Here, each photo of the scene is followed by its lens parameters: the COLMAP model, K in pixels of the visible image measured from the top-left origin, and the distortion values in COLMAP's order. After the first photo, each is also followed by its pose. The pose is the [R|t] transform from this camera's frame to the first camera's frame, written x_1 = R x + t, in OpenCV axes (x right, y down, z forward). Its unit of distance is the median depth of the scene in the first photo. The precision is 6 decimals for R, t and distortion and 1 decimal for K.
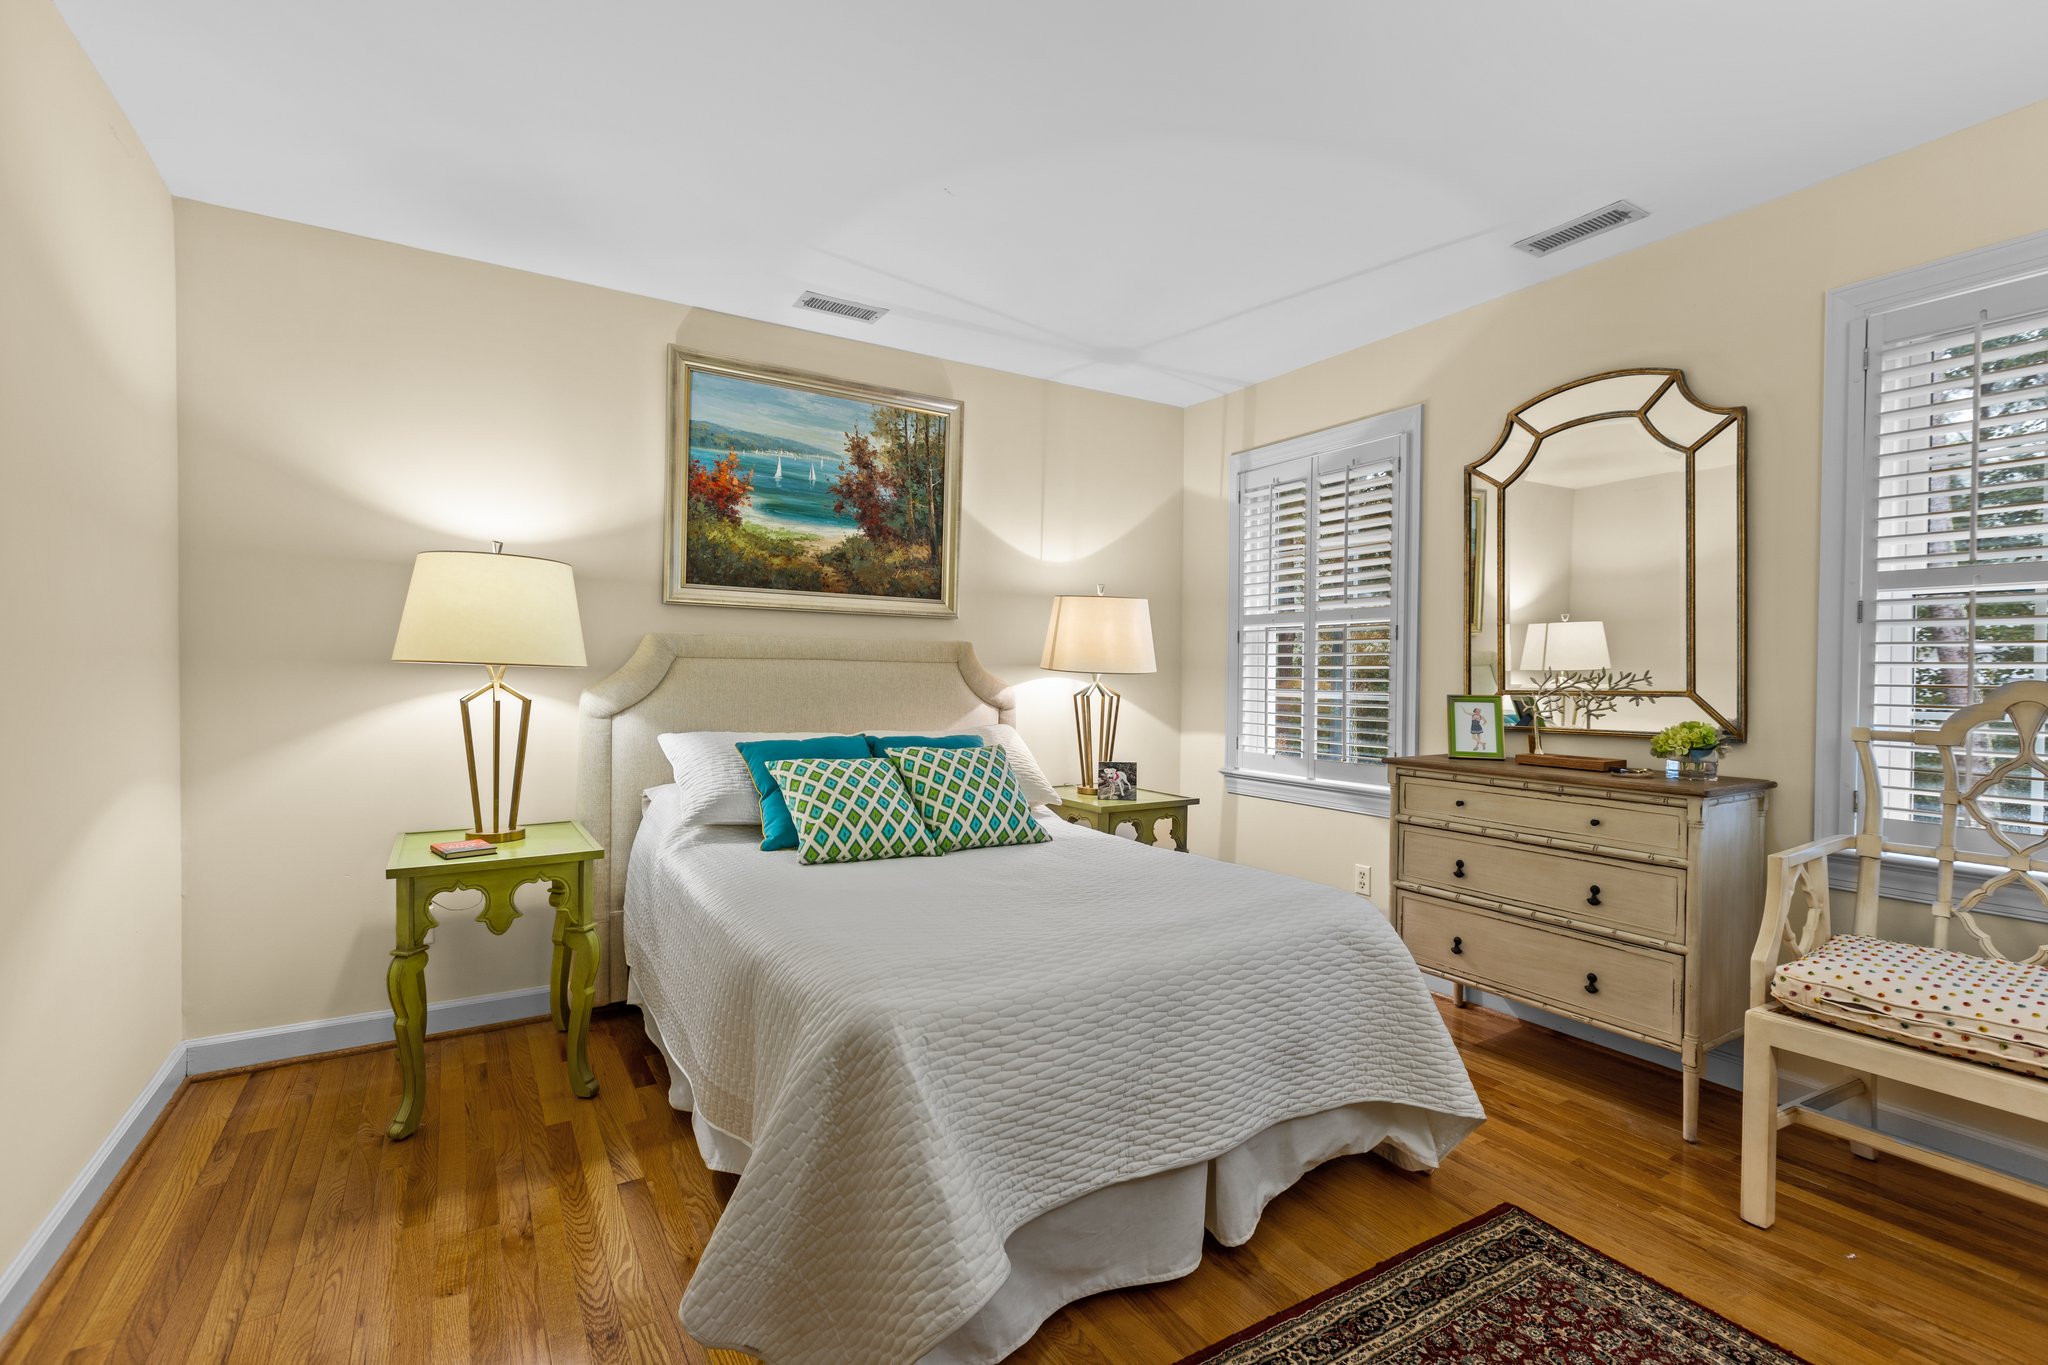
lens RADIAL K [[931.9, 0, 1031.6], [0, 931.9, 682.6], [0, 0, 1]] dist [0.014235, -0.000305]
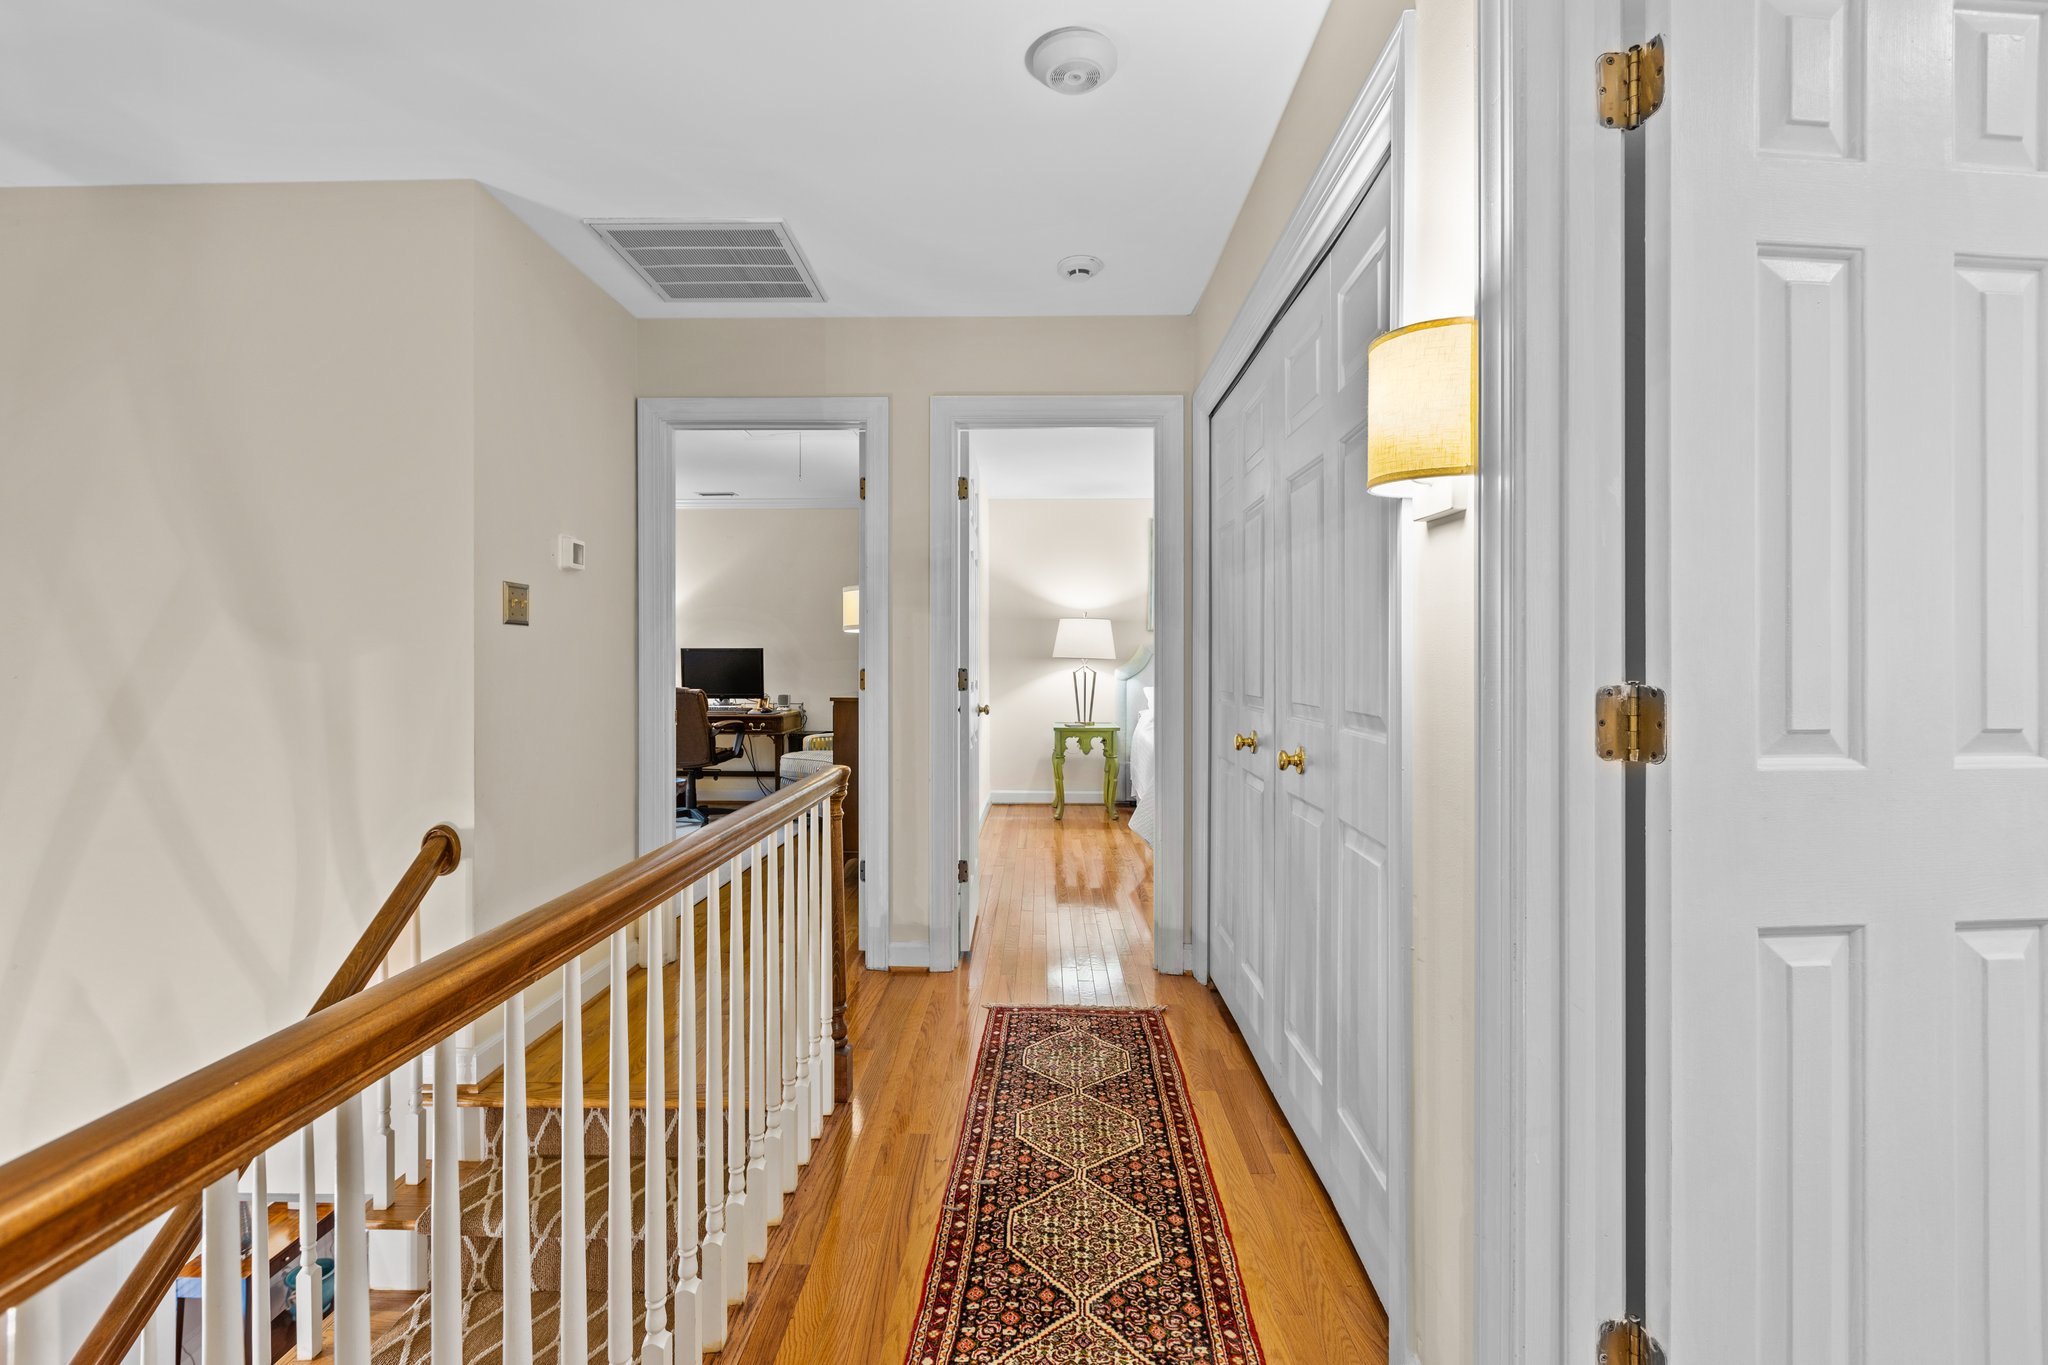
lens RADIAL K [[931.9, 0, 1028.2], [0, 931.9, 674.8], [0, 0, 1]] dist [0.014235, -0.000305]
pose [[0.836360, 0.000732, -0.548181, 0.763027], [-0.001480, 0.999998, -0.000922, 0.031463], [0.548179, 0.001582, 0.836359, -1.333602]]
